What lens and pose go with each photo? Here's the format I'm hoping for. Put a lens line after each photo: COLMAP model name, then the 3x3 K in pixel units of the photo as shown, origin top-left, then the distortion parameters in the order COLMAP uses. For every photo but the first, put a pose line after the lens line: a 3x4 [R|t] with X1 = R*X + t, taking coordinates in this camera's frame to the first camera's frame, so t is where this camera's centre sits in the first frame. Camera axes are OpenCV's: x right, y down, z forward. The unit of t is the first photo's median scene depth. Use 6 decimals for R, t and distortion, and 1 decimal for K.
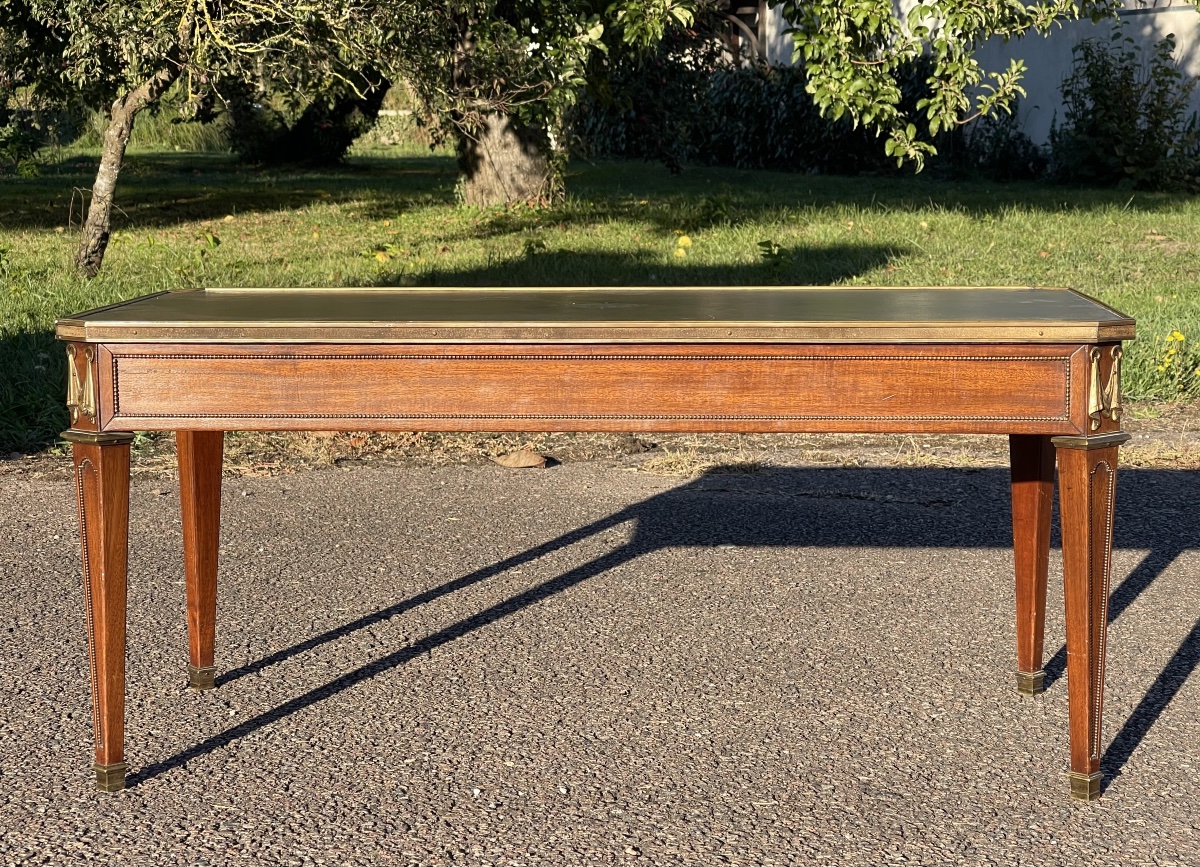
lens RADIAL K [[2390.1, 0, 598.2], [0, 2390.1, 428.5], [0, 0, 1]] dist [0.228575, 0.000000]
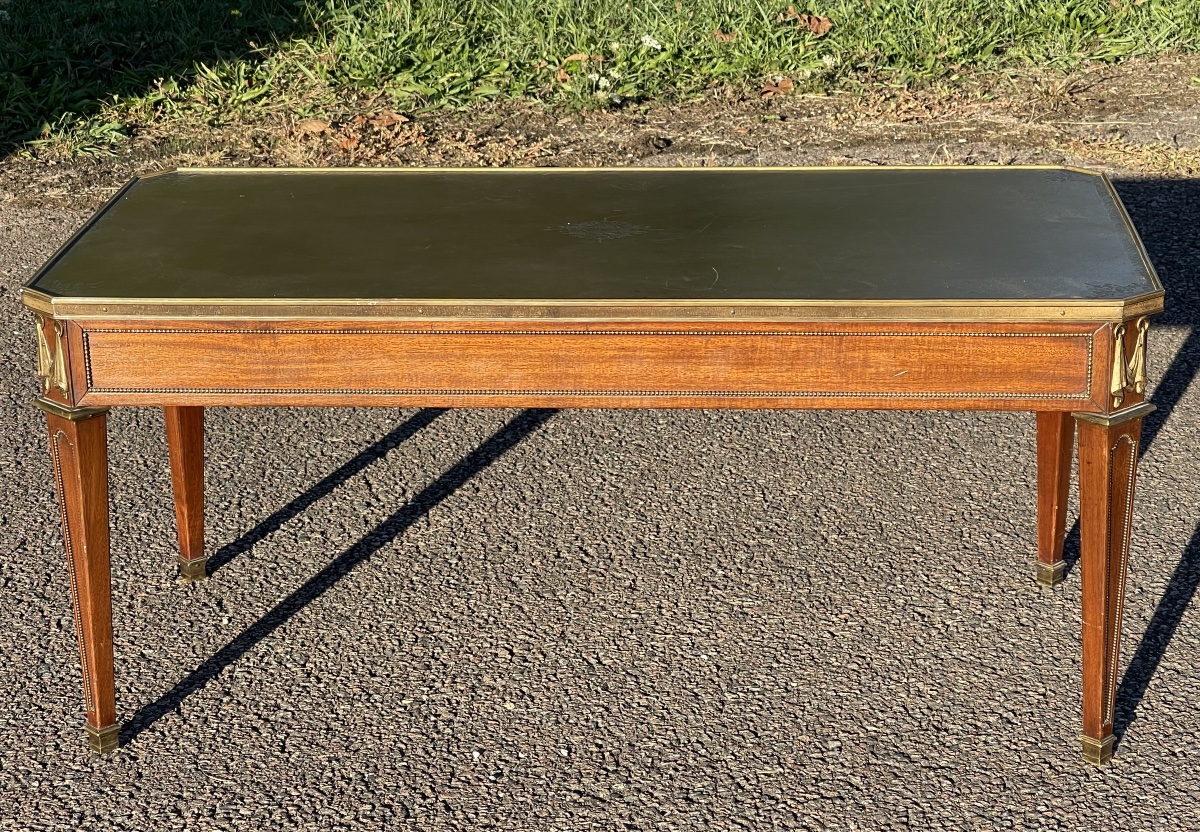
lens RADIAL K [[2573.5, 0, 593.4], [0, 2573.5, 423.6], [0, 0, 1]] dist [0.215735, 0.000000]
pose [[0.999895, -0.009046, -0.011296, 0.010536], [0.011130, 0.979582, 0.200735, -0.194405], [0.009250, -0.200839, 0.979581, -0.005328]]
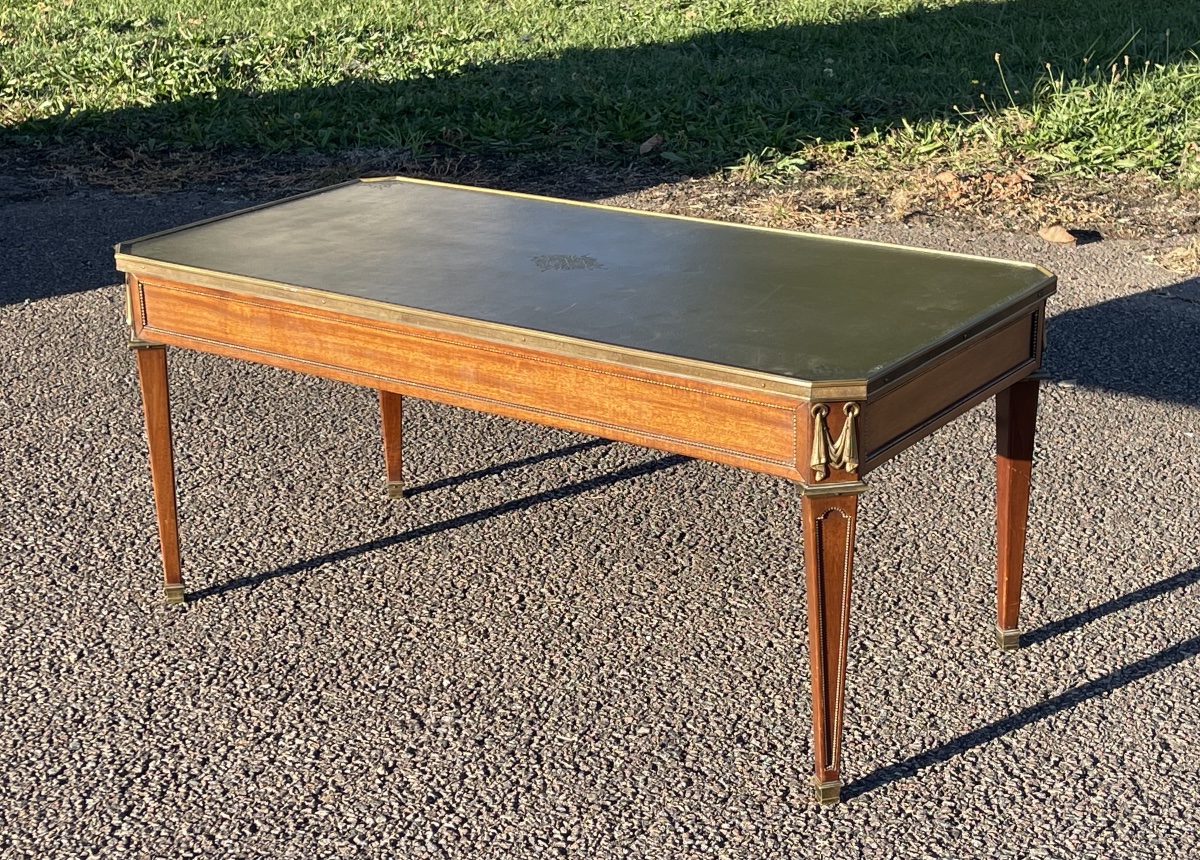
lens RADIAL K [[2015.4, 0, 602.4], [0, 2015.4, 427.1], [0, 0, 1]] dist [0.109998, 0.000000]
pose [[0.853983, 0.161613, -0.494566, 0.532153], [-0.053615, 0.972810, 0.225314, -0.204213], [0.517532, -0.165898, 0.839428, 0.224641]]
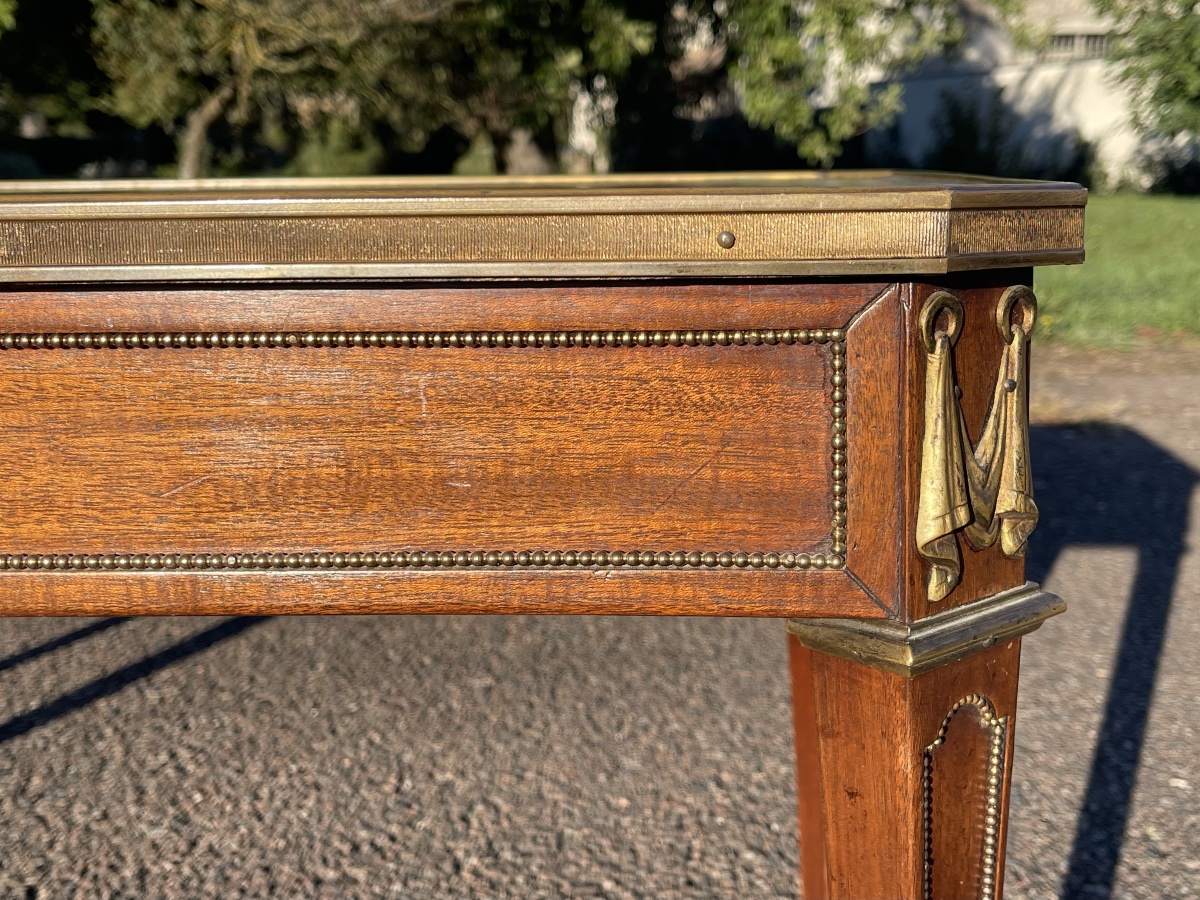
lens RADIAL K [[1550.4, 0, 658.3], [0, 1550.4, 421.9], [0, 0, 1]] dist [0.040633, 0.000000]
pose [[0.999814, -0.013432, 0.013875, 0.166739], [0.012796, 0.998907, 0.044948, -0.026679], [-0.014464, -0.044762, 0.998893, 0.801729]]
